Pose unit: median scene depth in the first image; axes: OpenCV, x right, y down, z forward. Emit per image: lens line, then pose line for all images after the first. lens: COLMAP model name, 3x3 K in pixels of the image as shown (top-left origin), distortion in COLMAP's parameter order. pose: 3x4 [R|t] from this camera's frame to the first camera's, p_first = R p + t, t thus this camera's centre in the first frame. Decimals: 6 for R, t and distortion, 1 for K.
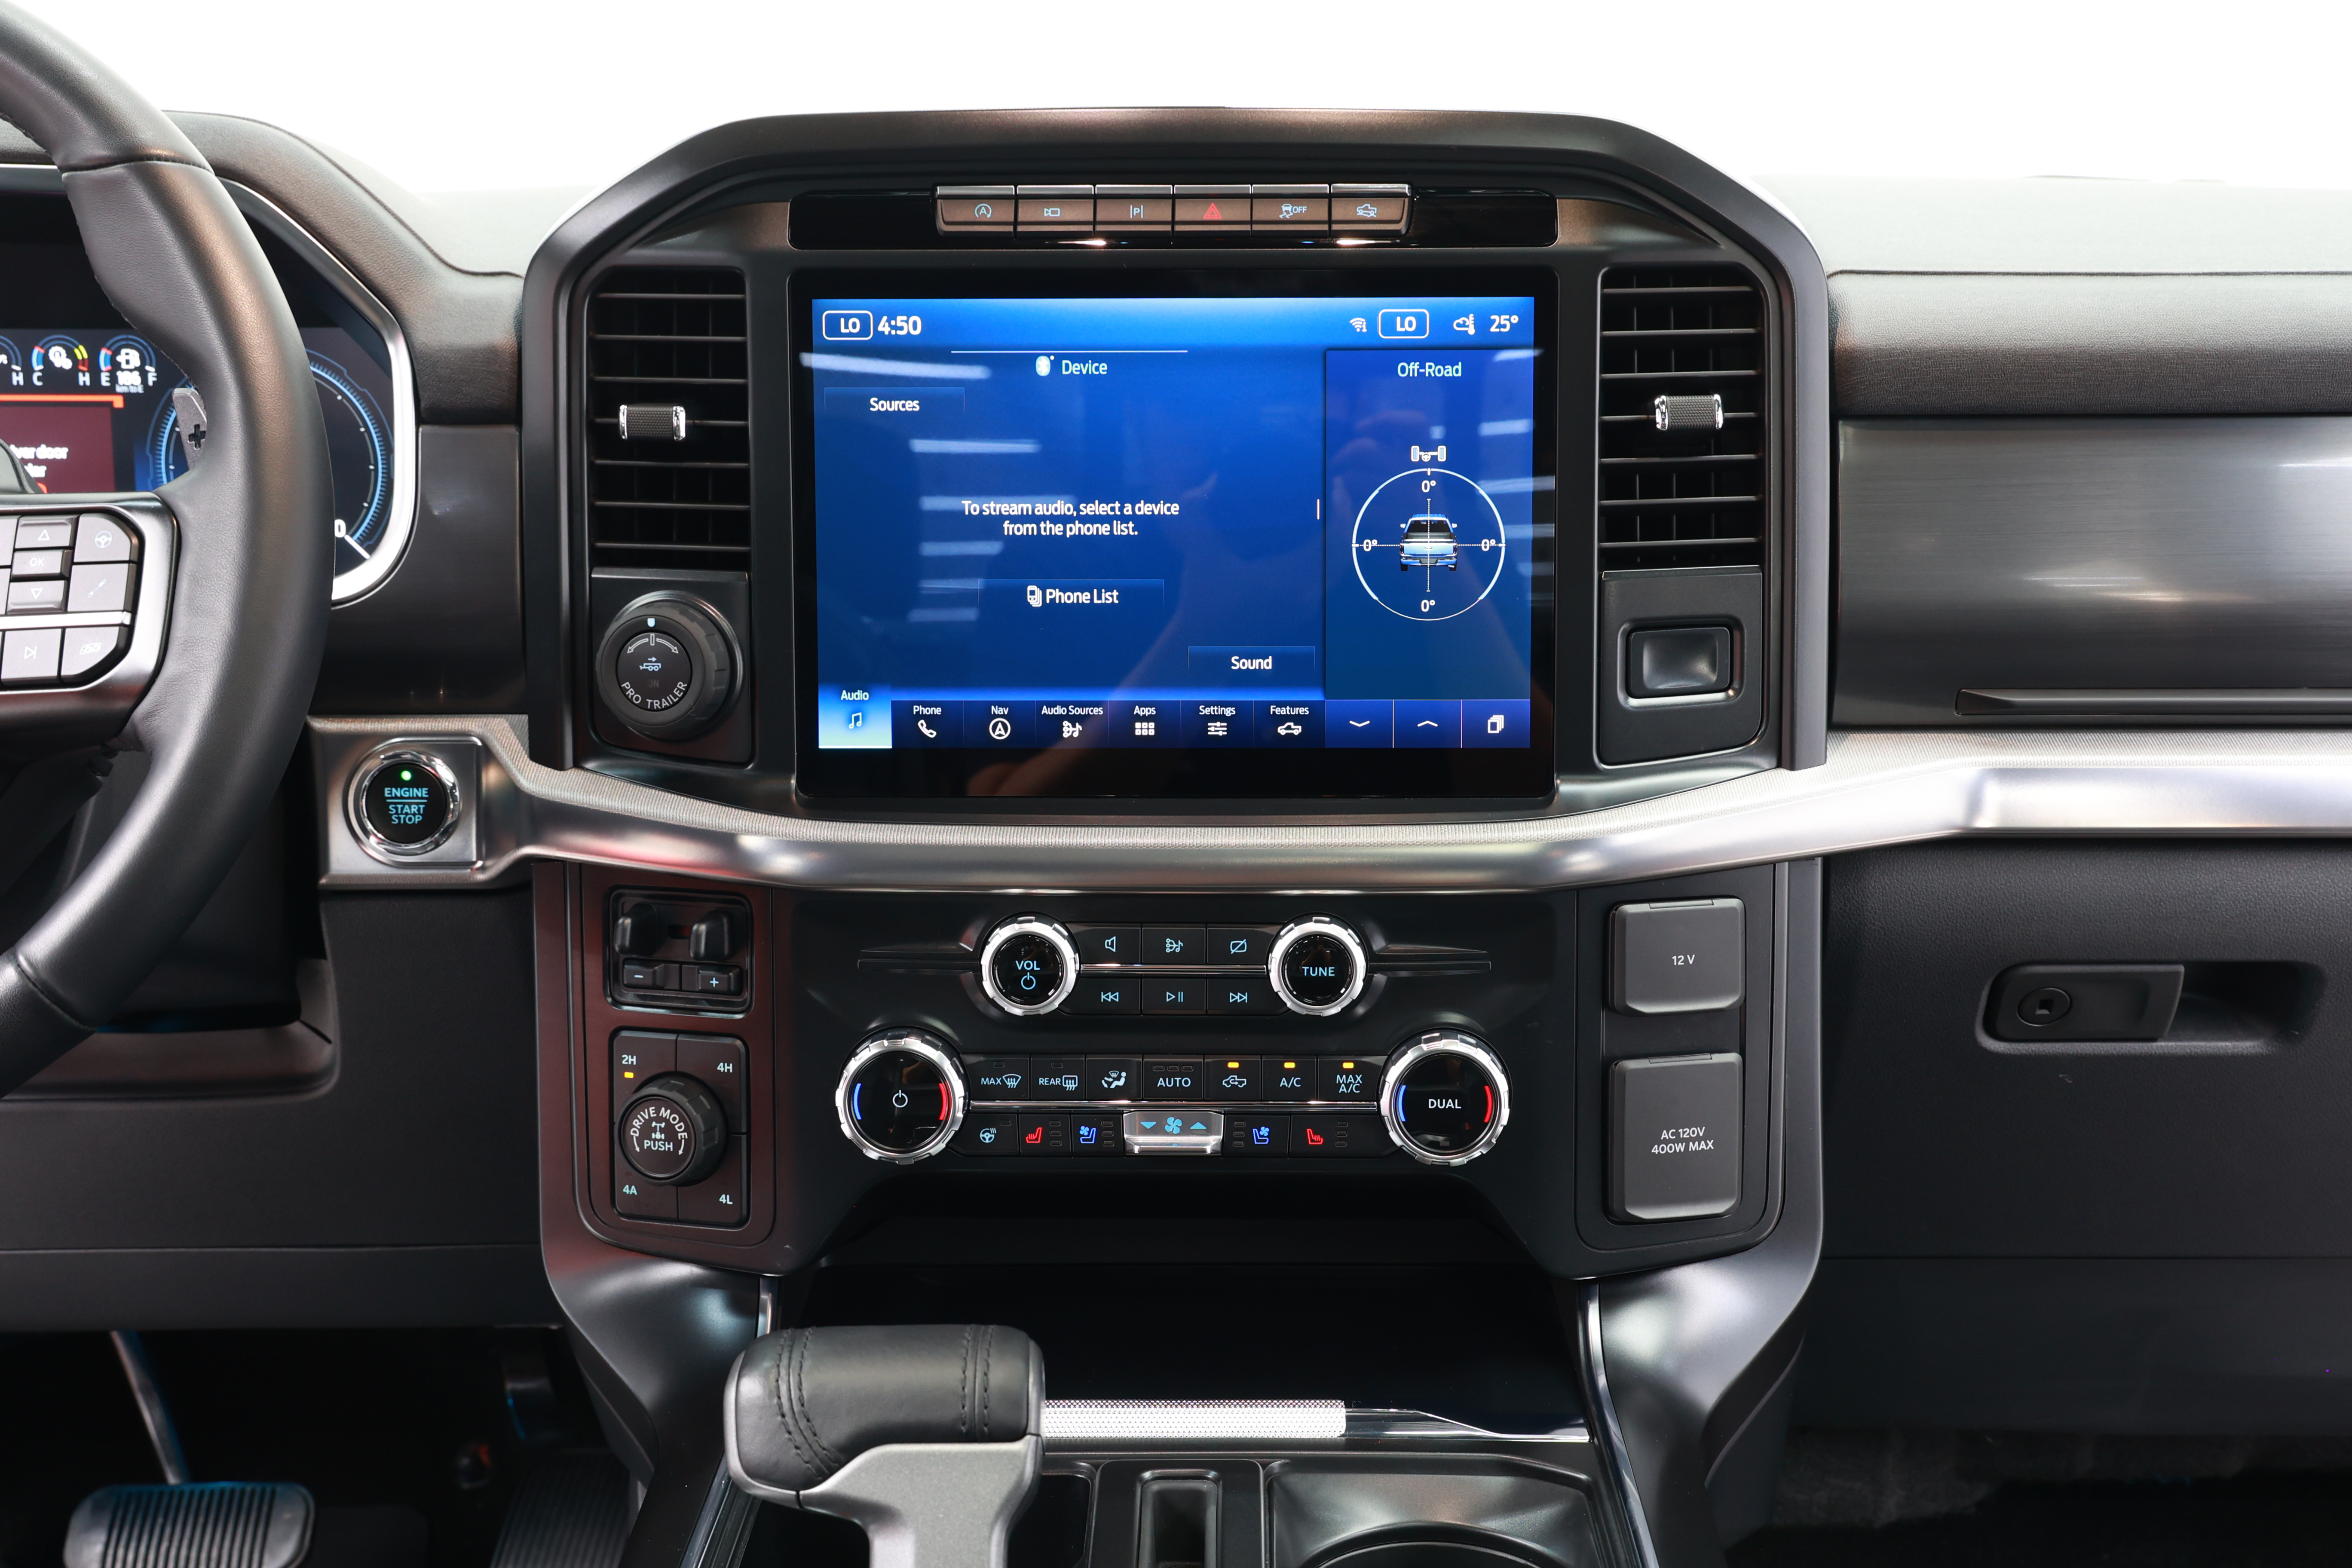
lens RADIAL K [[2893.3, 0, 1187.4], [0, 2893.3, 796.8], [0, 0, 1]] dist [0.086471, 0.000000]
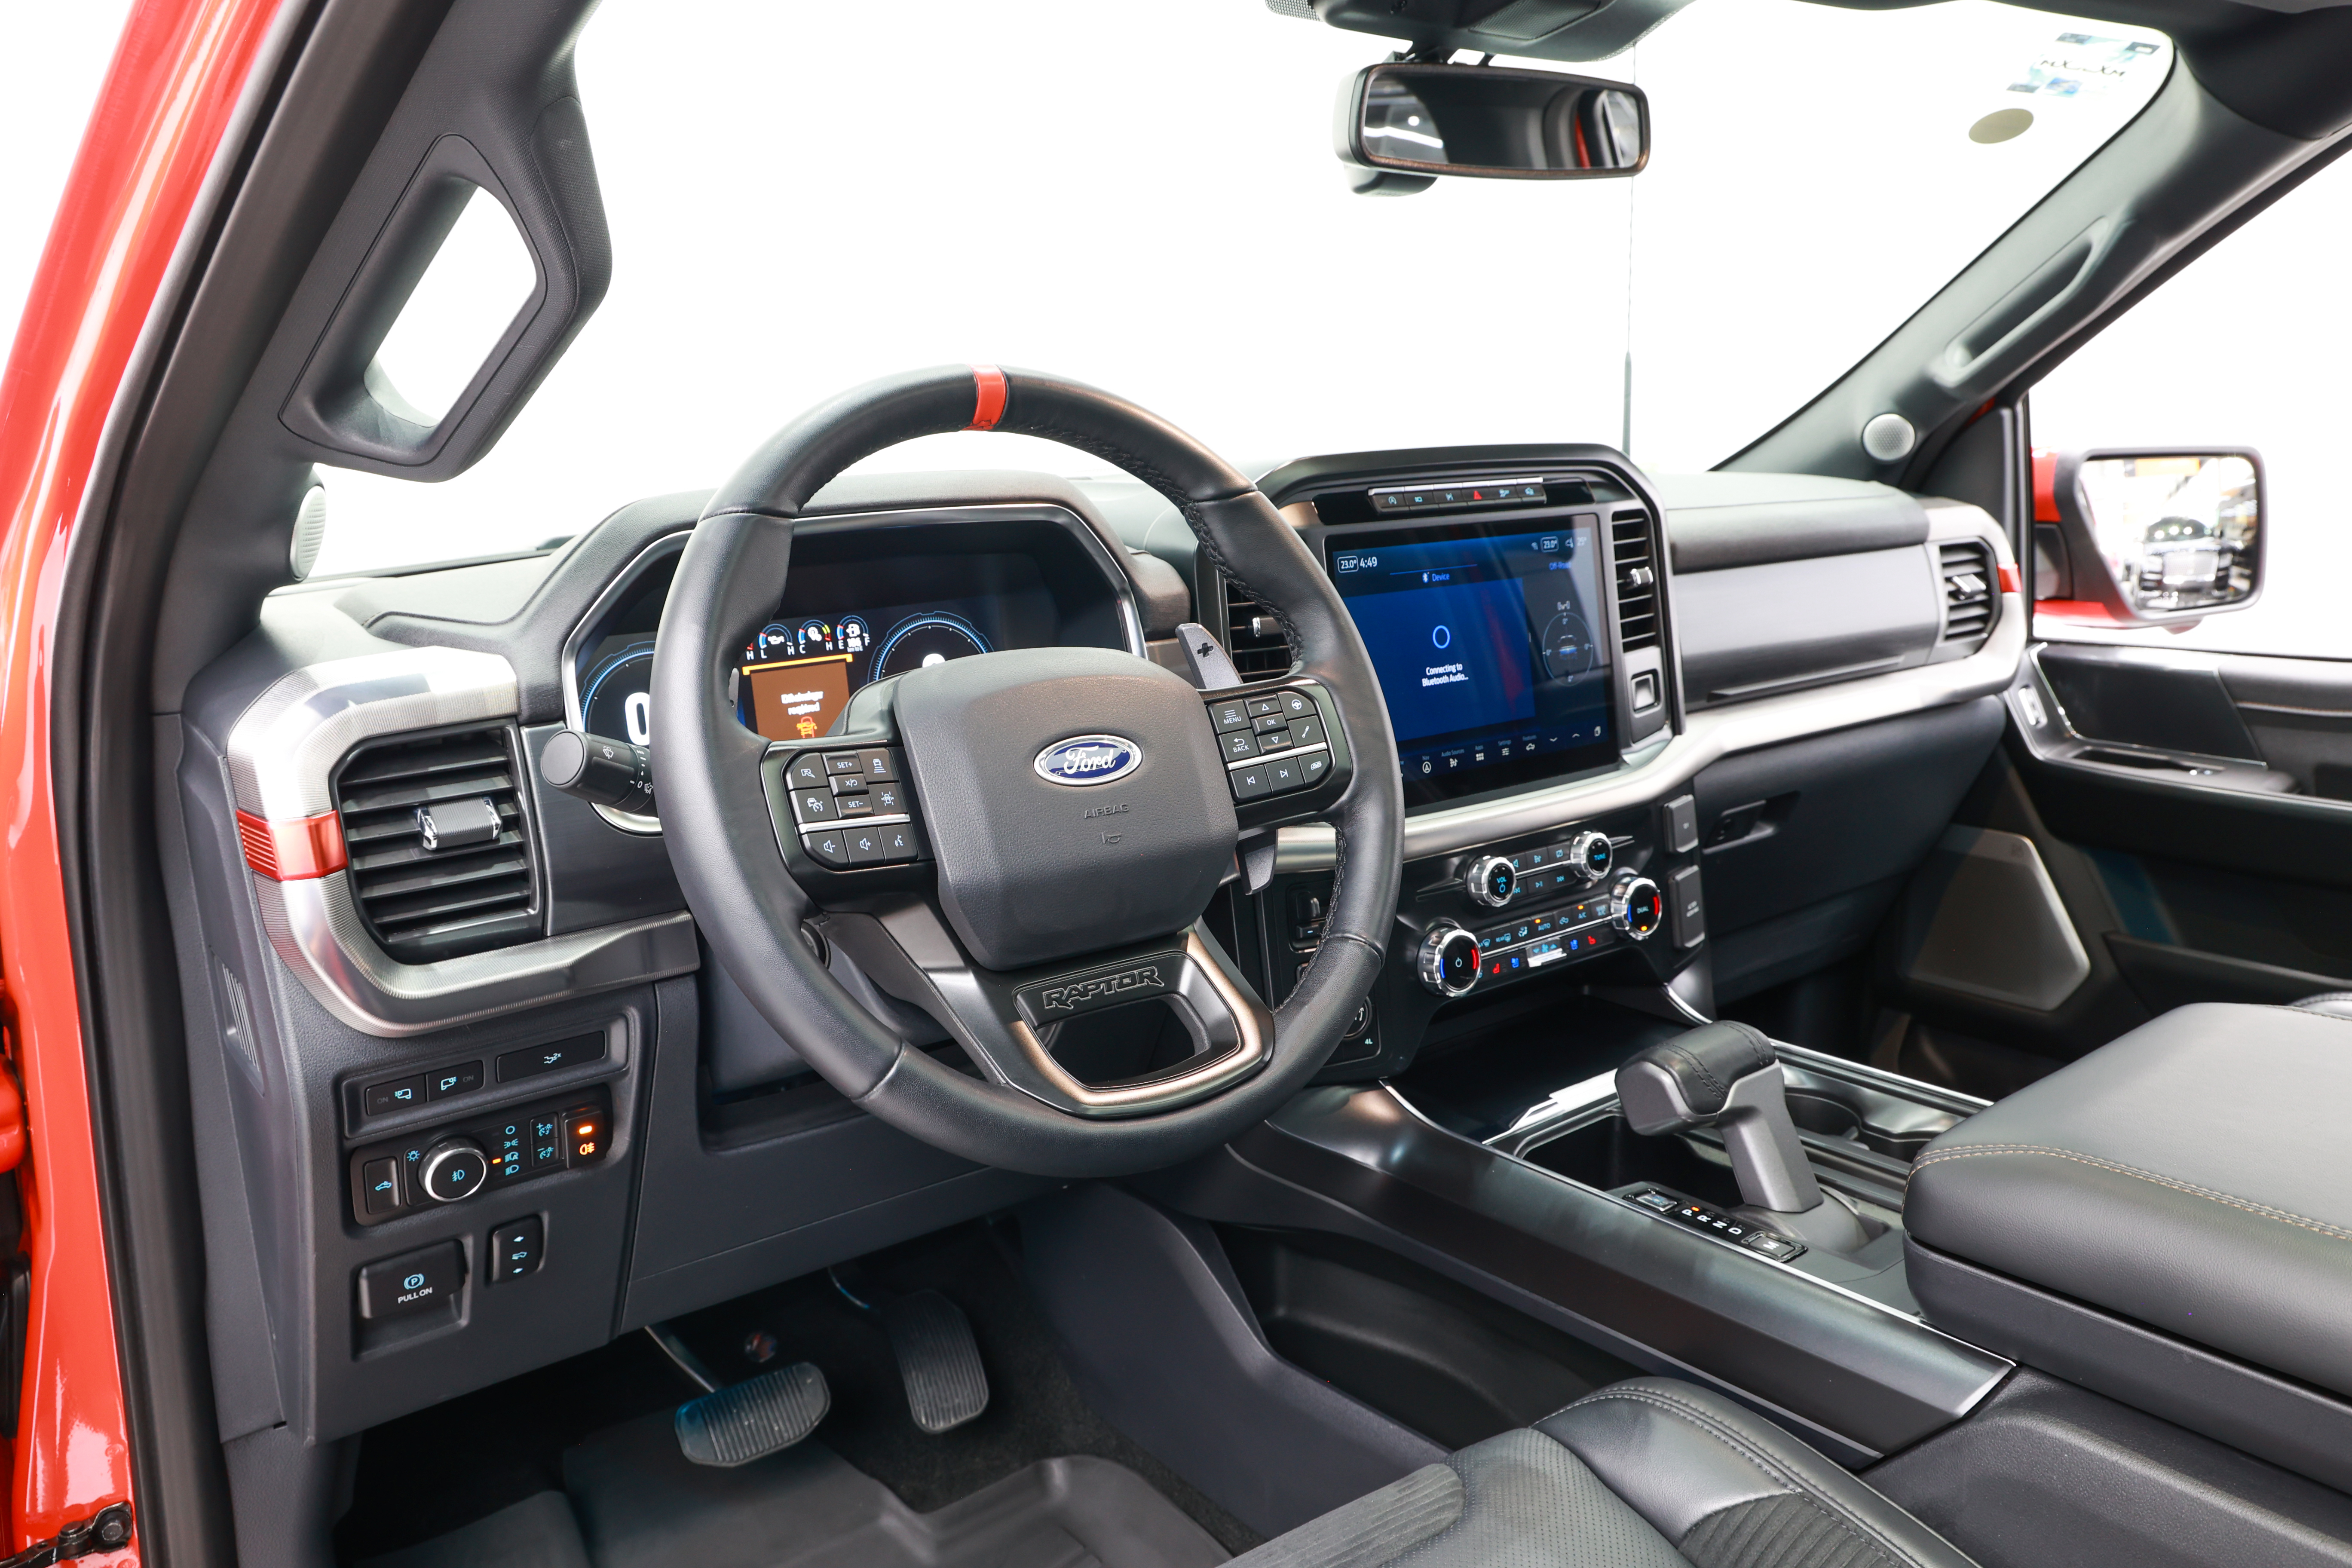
lens RADIAL K [[1745.9, 0, 1246.2], [0, 1745.9, 791.3], [0, 0, 1]] dist [-0.021877, 0.004160]
pose [[0.782499, -0.152262, 0.603748, -0.858085], [0.173952, 0.984489, 0.022828, -0.055033], [-0.597860, 0.087160, 0.796848, 0.156167]]
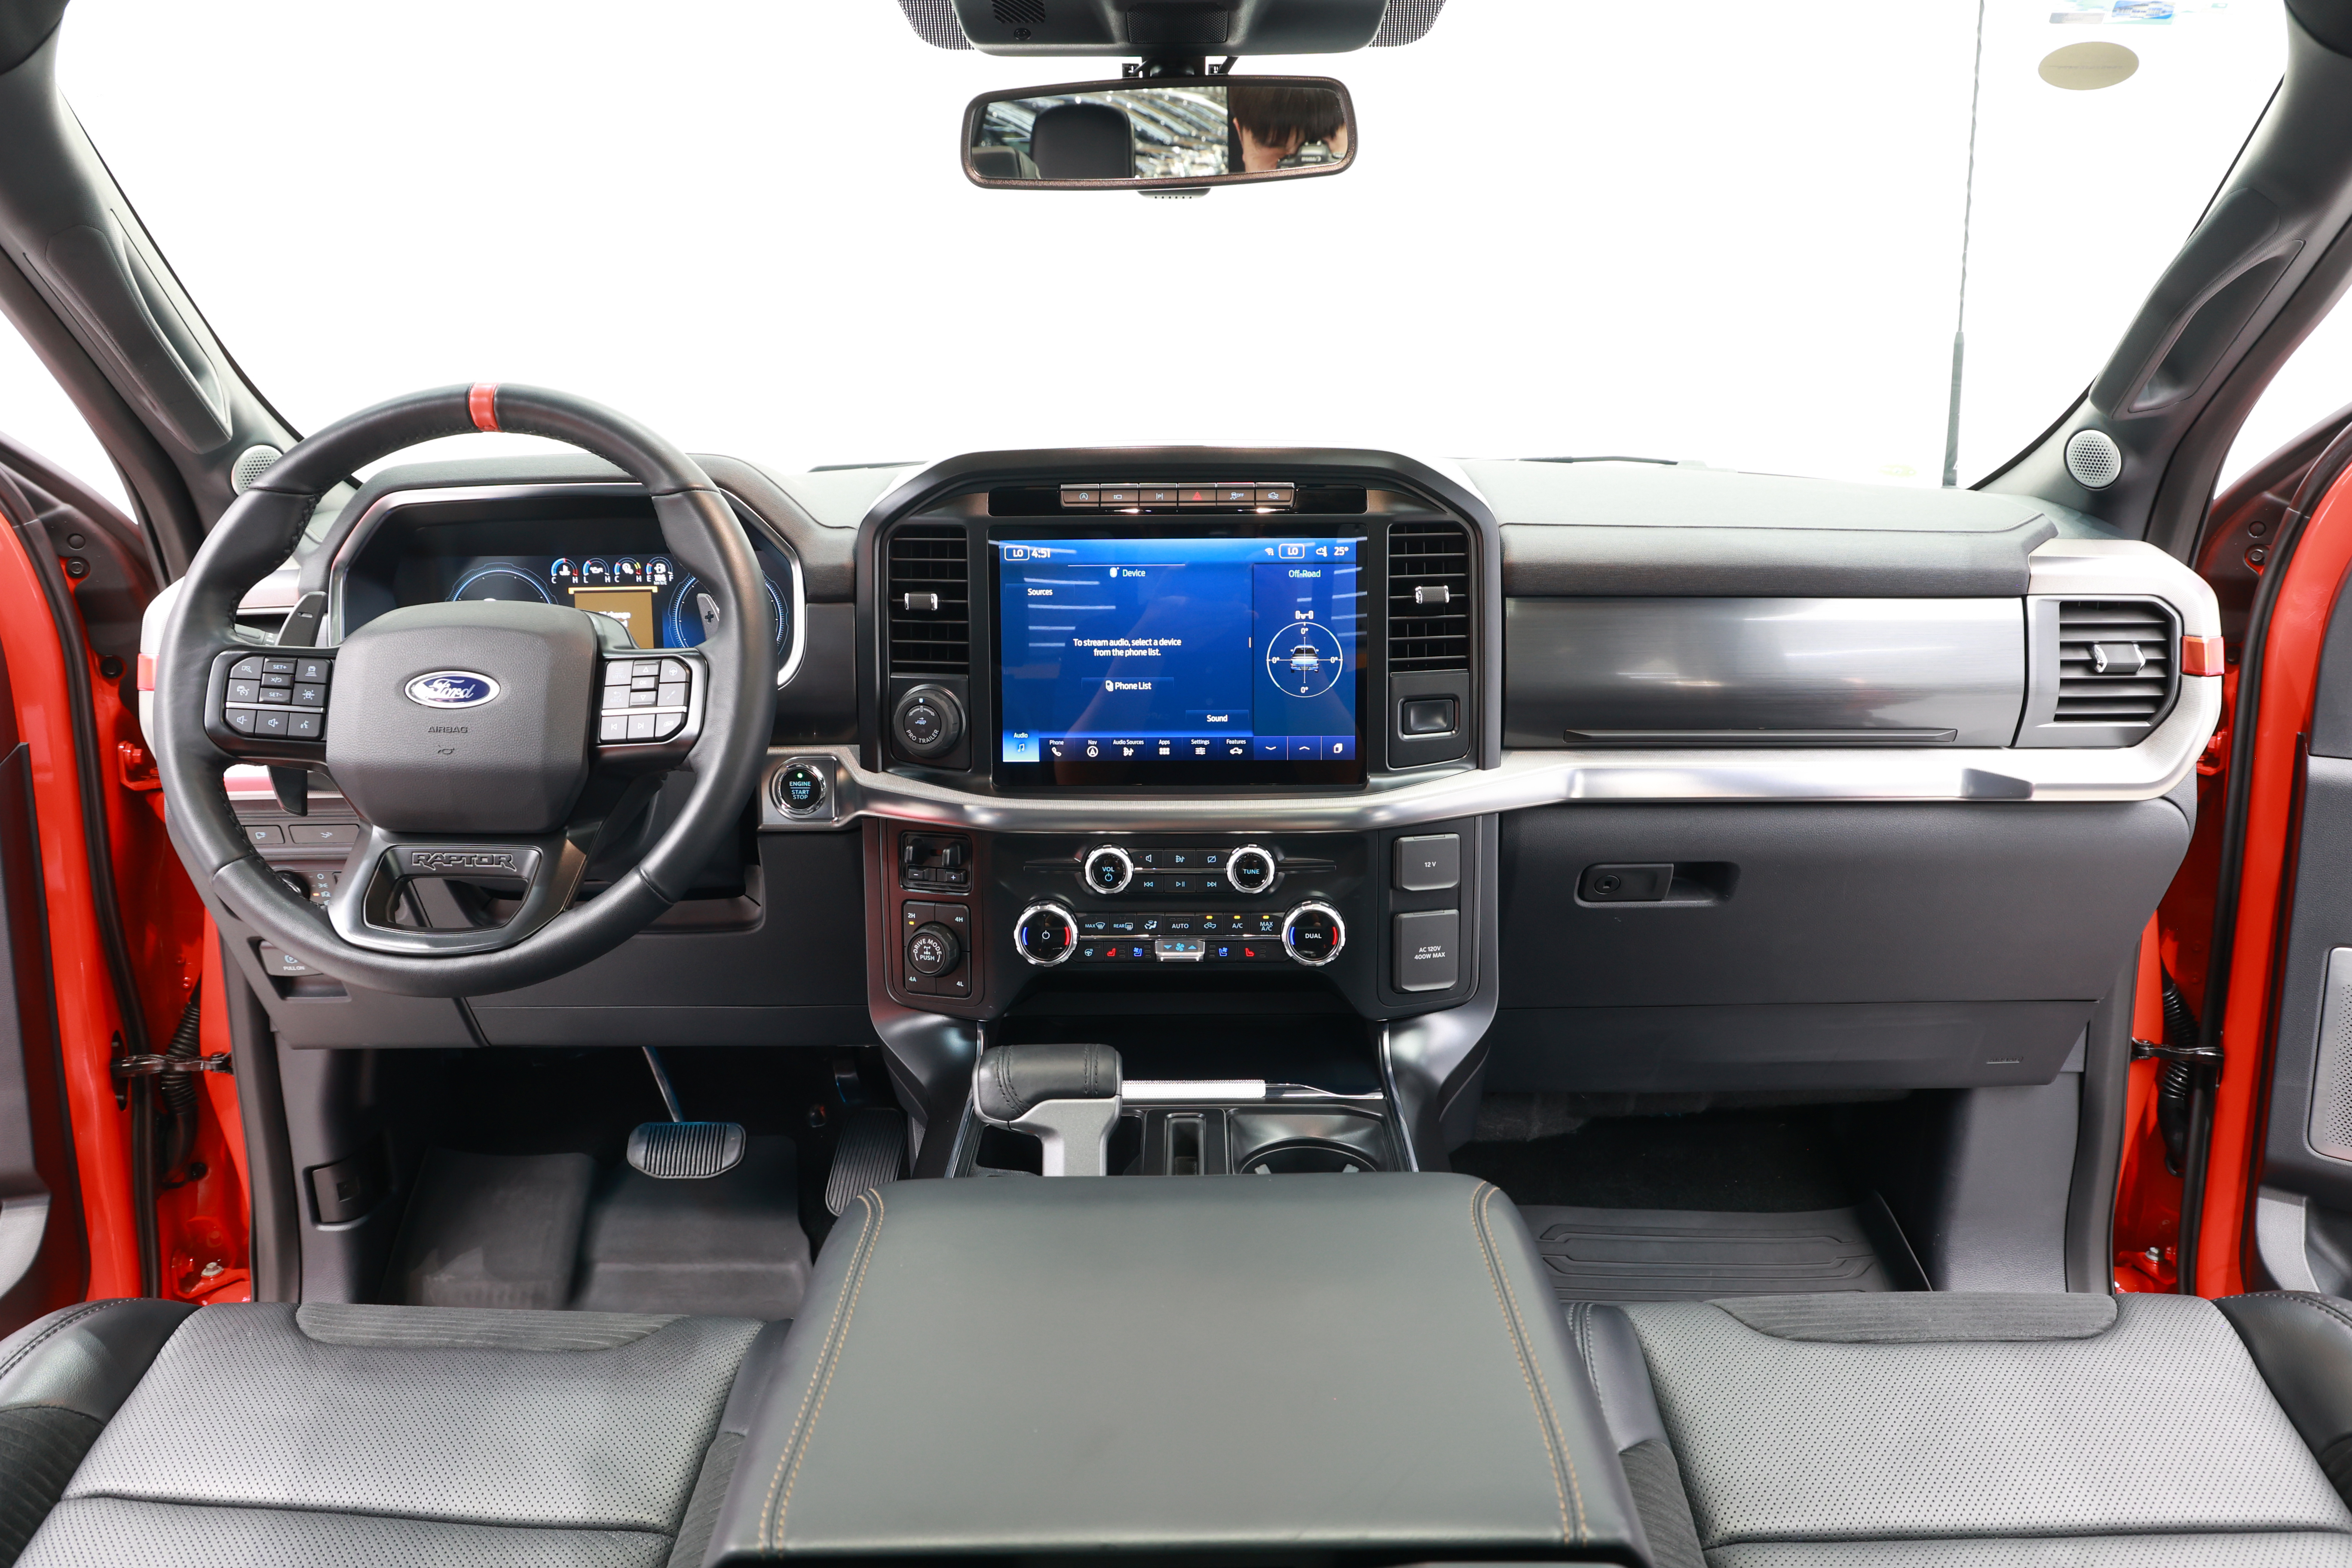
lens RADIAL K [[1645.9, 0, 1169.5], [0, 1645.9, 791.9], [0, 0, 1]] dist [-0.060548, 0.013698]
pose [[0.999987, -0.004861, 0.001263, -0.012862], [0.004828, 0.999671, 0.025180, -0.024170], [-0.001385, -0.025173, 0.999682, -0.147852]]
